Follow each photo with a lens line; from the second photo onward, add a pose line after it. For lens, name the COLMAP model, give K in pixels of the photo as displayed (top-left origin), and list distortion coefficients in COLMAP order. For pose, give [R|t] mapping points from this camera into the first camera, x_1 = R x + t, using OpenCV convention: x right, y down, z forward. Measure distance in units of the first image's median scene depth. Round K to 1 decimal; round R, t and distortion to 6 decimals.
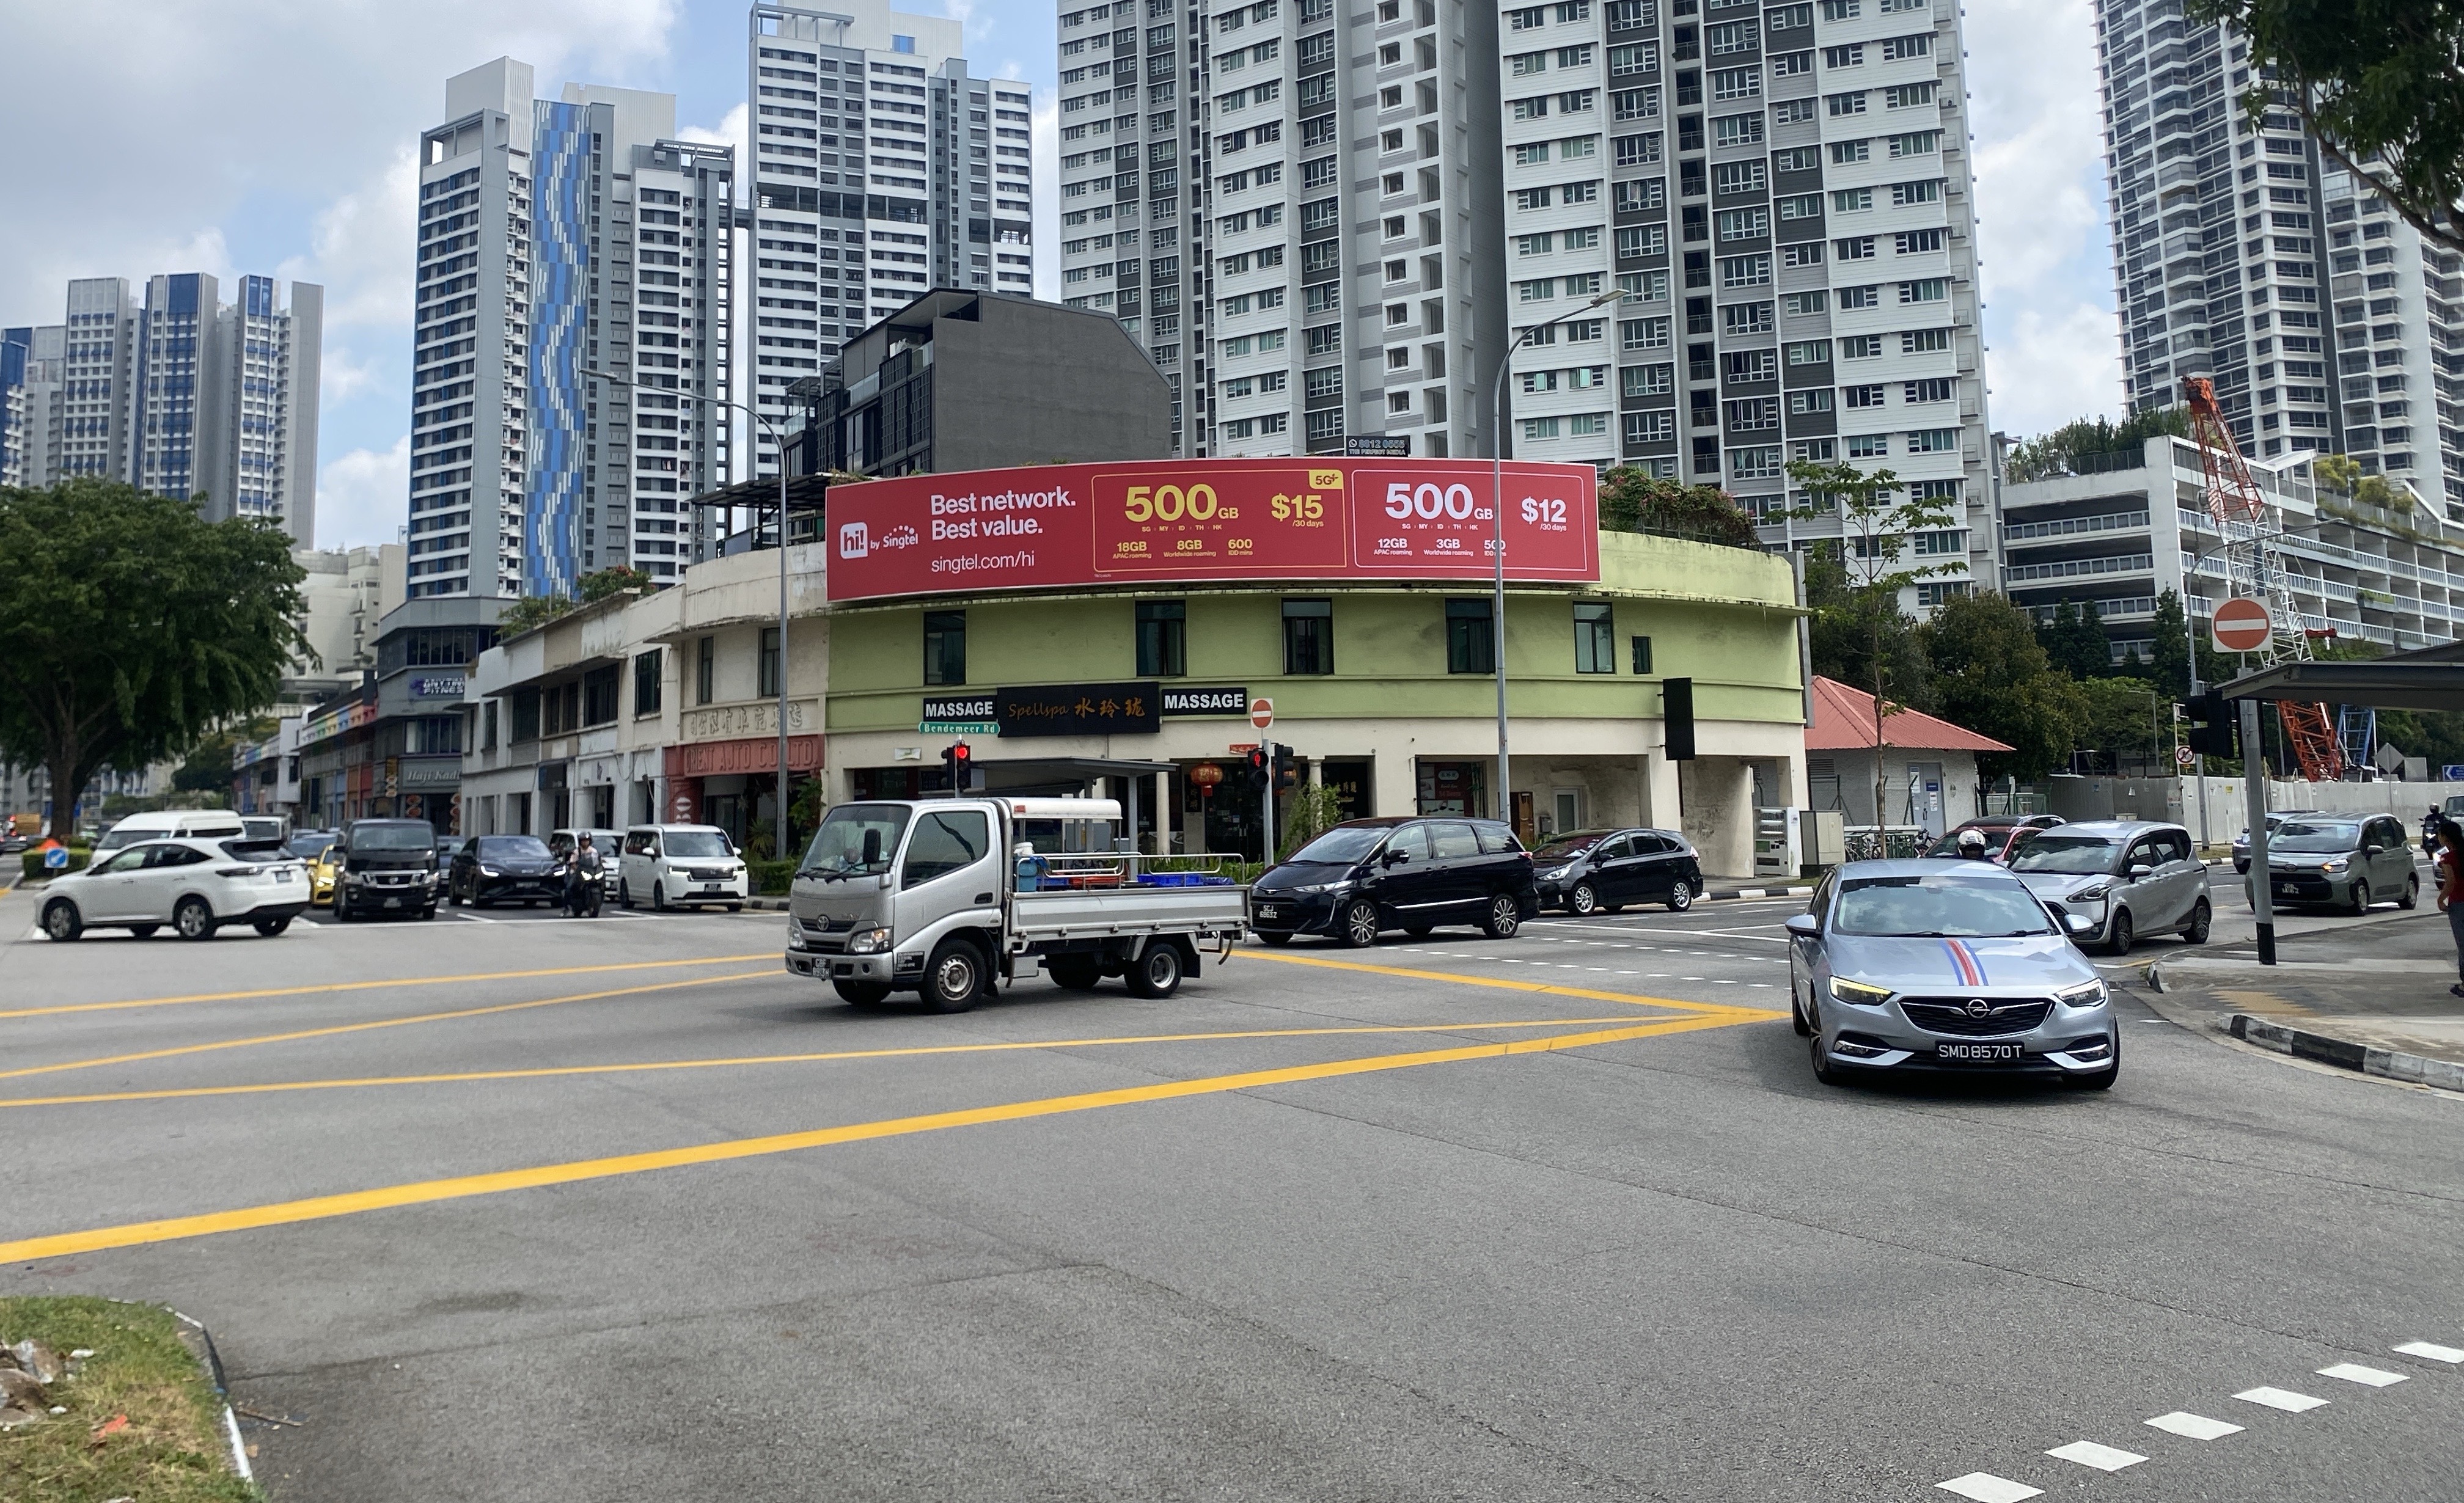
lens RADIAL K [[2028.6, 0, 1206.3], [0, 2028.6, 590.0], [0, 0, 1]] dist [0.152906, -0.374234]
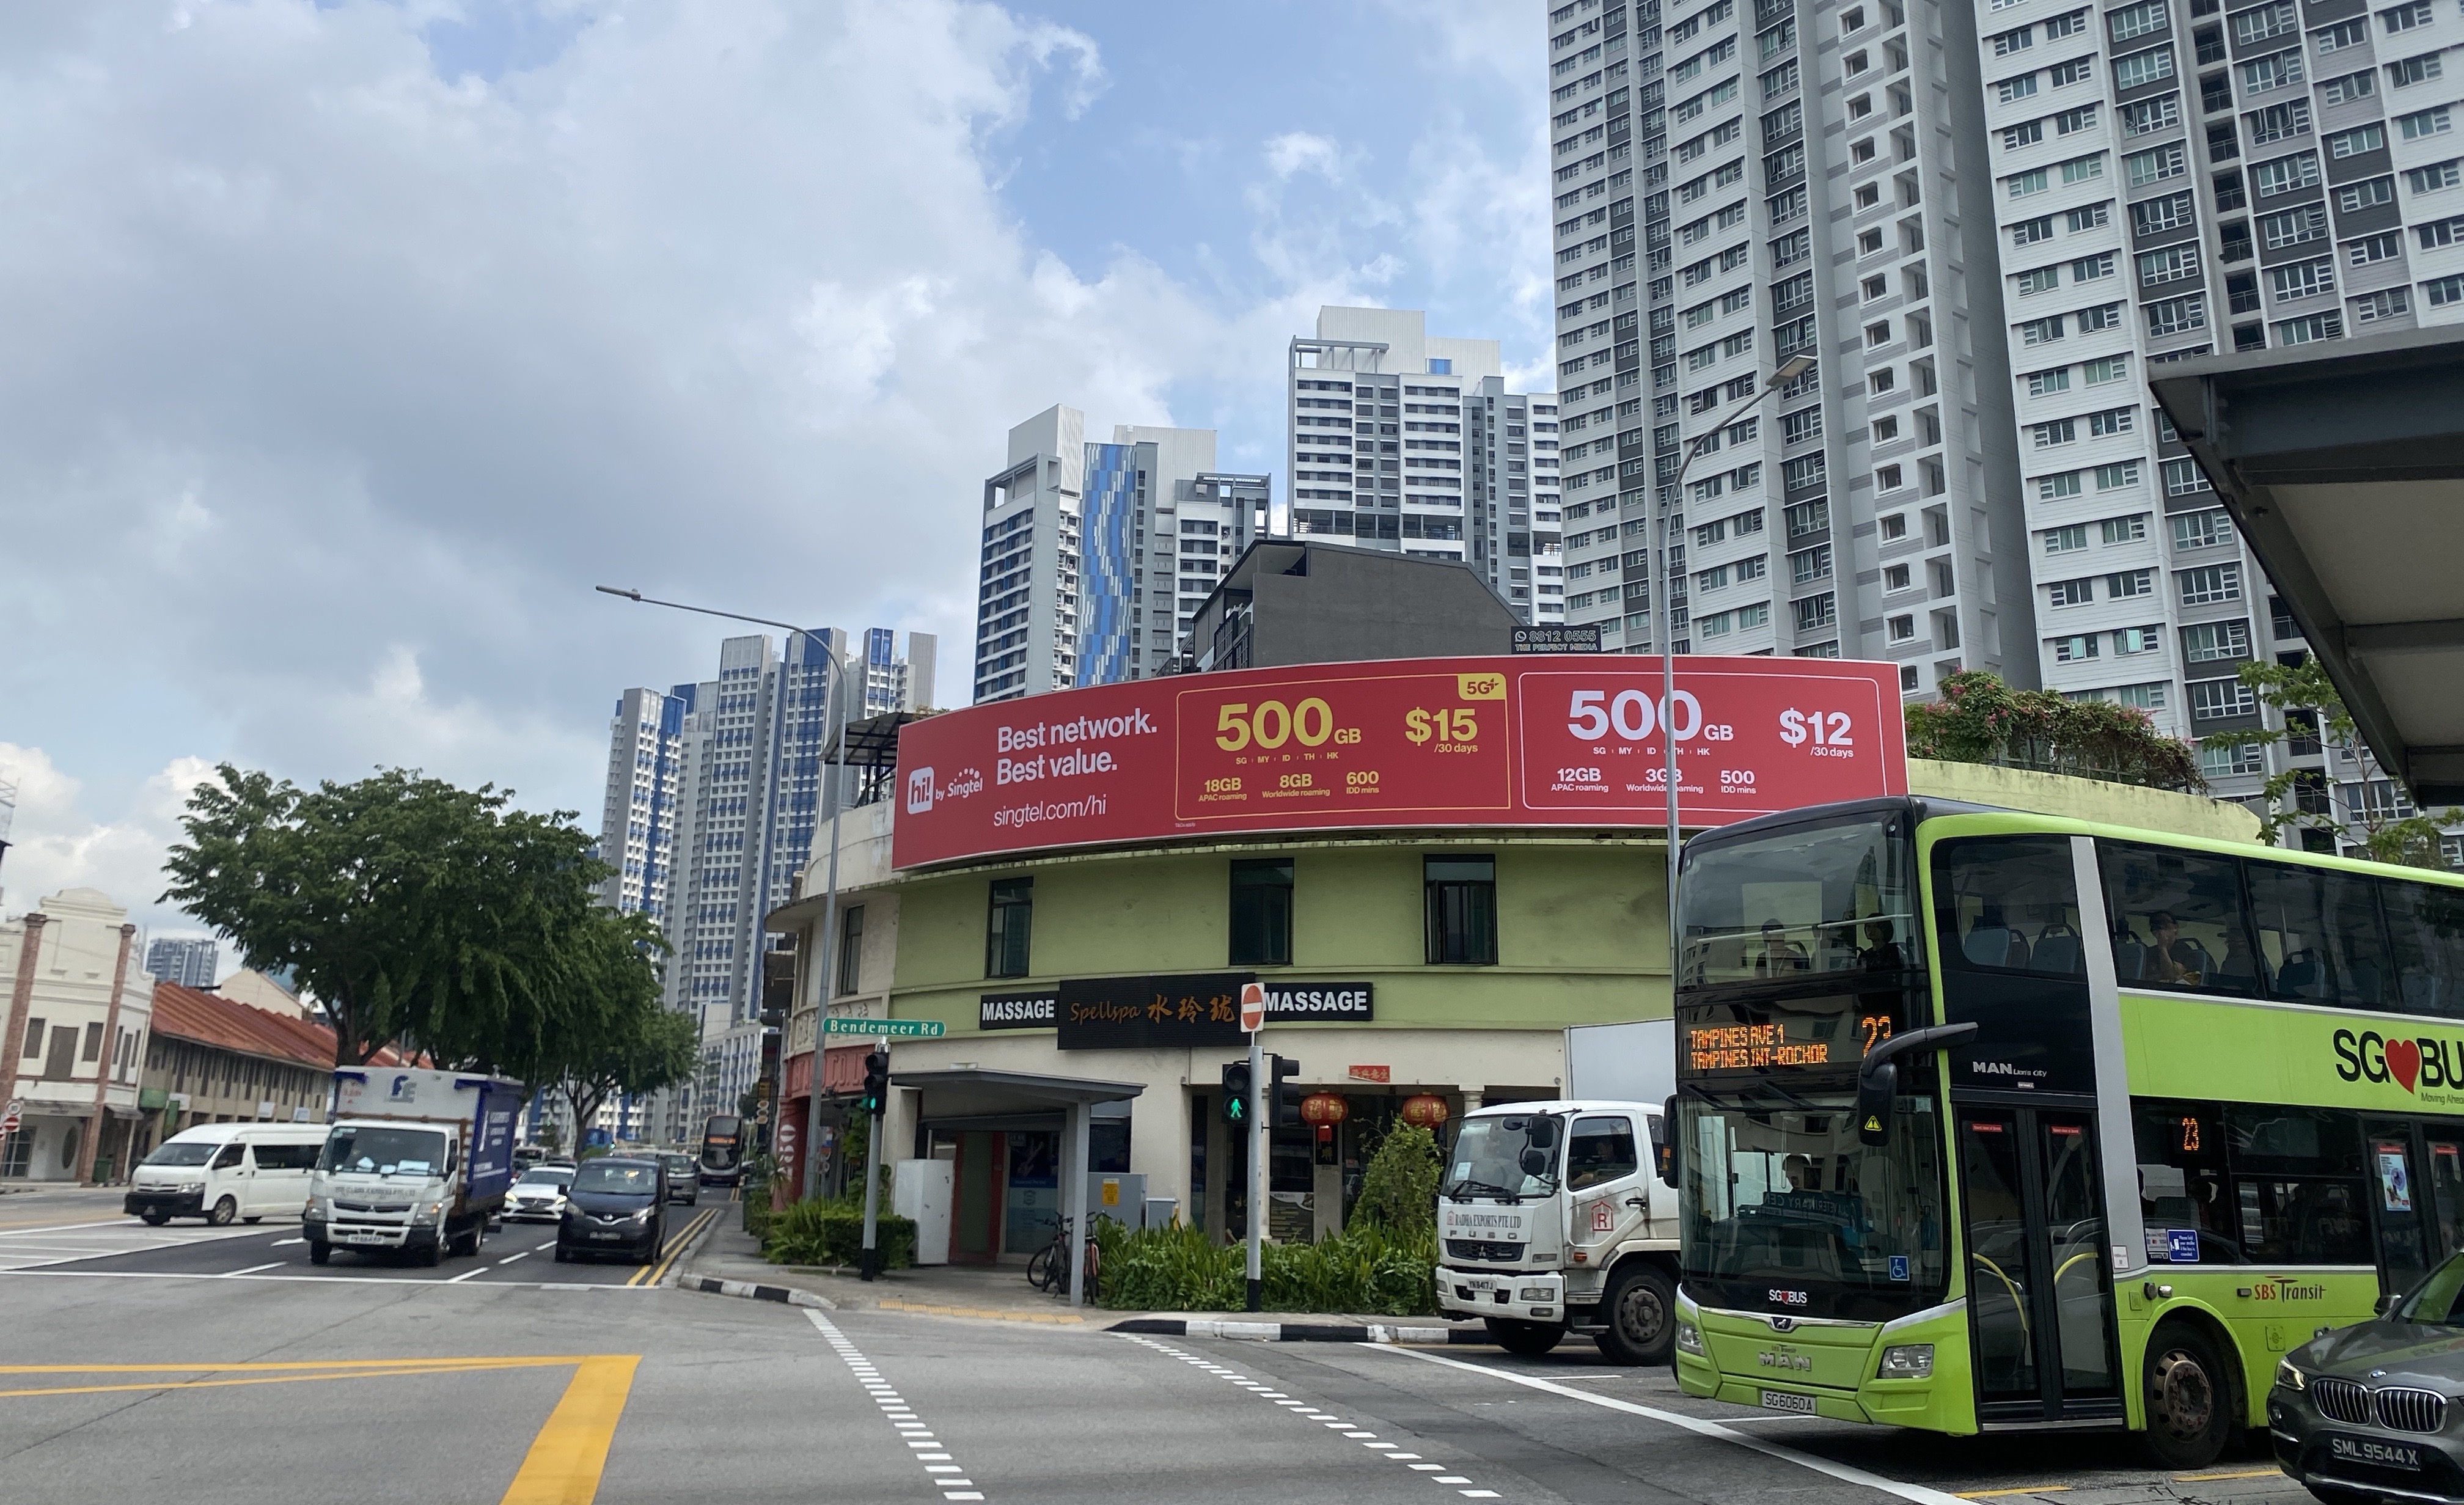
lens RADIAL K [[2028.1, 0, 1230.8], [0, 2028.1, 580.6], [0, 0, 1]] dist [0.206506, -0.655641]
pose [[0.958609, -0.045152, -0.281123, 0.074139], [-0.003072, 0.985648, -0.168784, 0.012620], [0.284709, 0.162662, 0.944713, 0.120418]]
